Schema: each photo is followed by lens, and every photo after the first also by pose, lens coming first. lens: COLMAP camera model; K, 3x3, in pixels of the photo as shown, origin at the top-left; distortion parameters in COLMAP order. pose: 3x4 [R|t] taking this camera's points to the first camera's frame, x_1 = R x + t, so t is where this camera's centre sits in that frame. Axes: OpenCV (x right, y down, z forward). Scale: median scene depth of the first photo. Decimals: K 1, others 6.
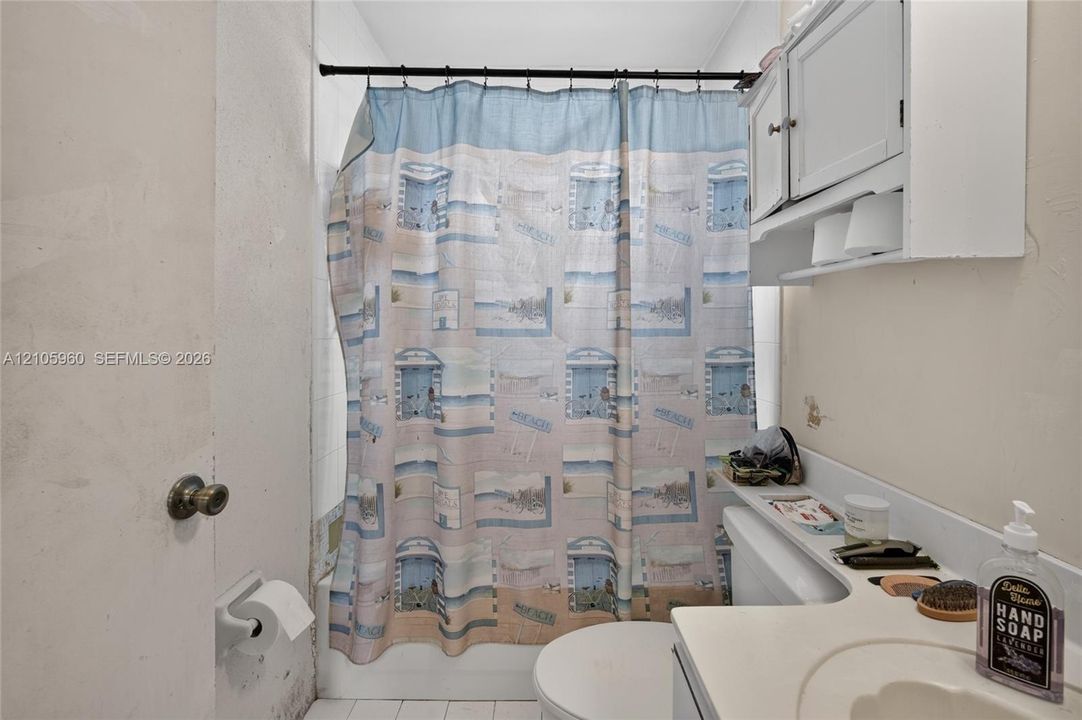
lens RADIAL K [[476.0, 0, 541.6], [0, 476.0, 334.7], [0, 0, 1]] dist [-0.010850, 0.000925]
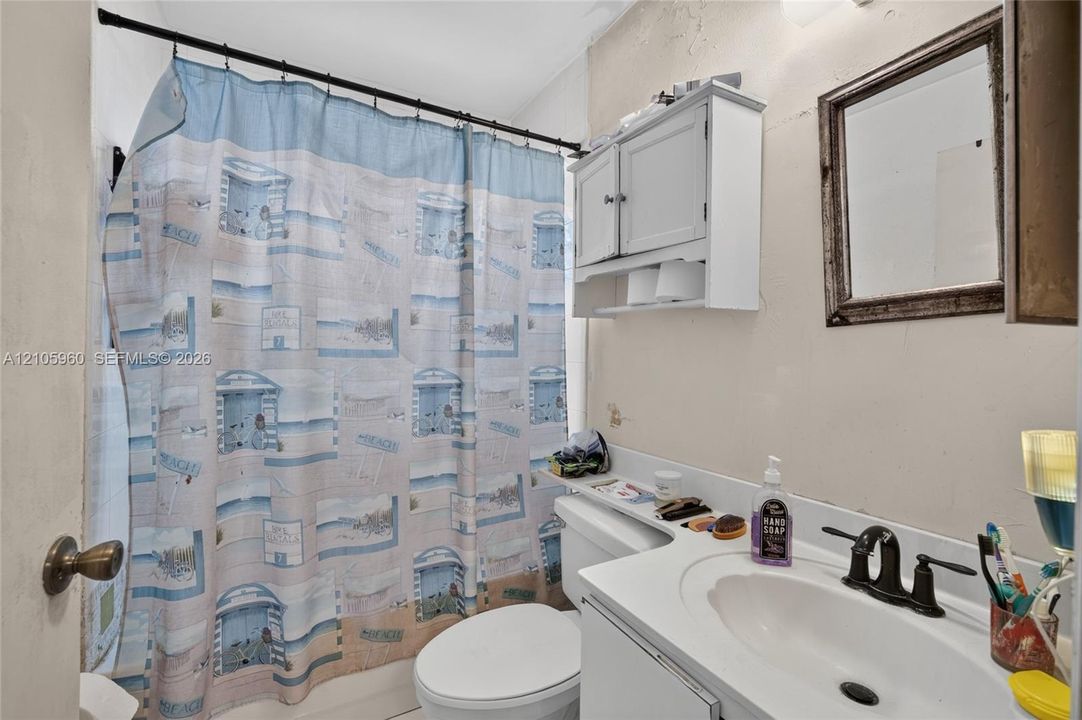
lens RADIAL K [[472.1, 0, 544.8], [0, 472.1, 353.3], [0, 0, 1]] dist [-0.014701, 0.003924]
pose [[0.871167, 0.005369, 0.490957, -0.203400], [-0.004455, 0.999985, -0.003030, -0.003497], [-0.490966, 0.000452, 0.871178, -0.031033]]
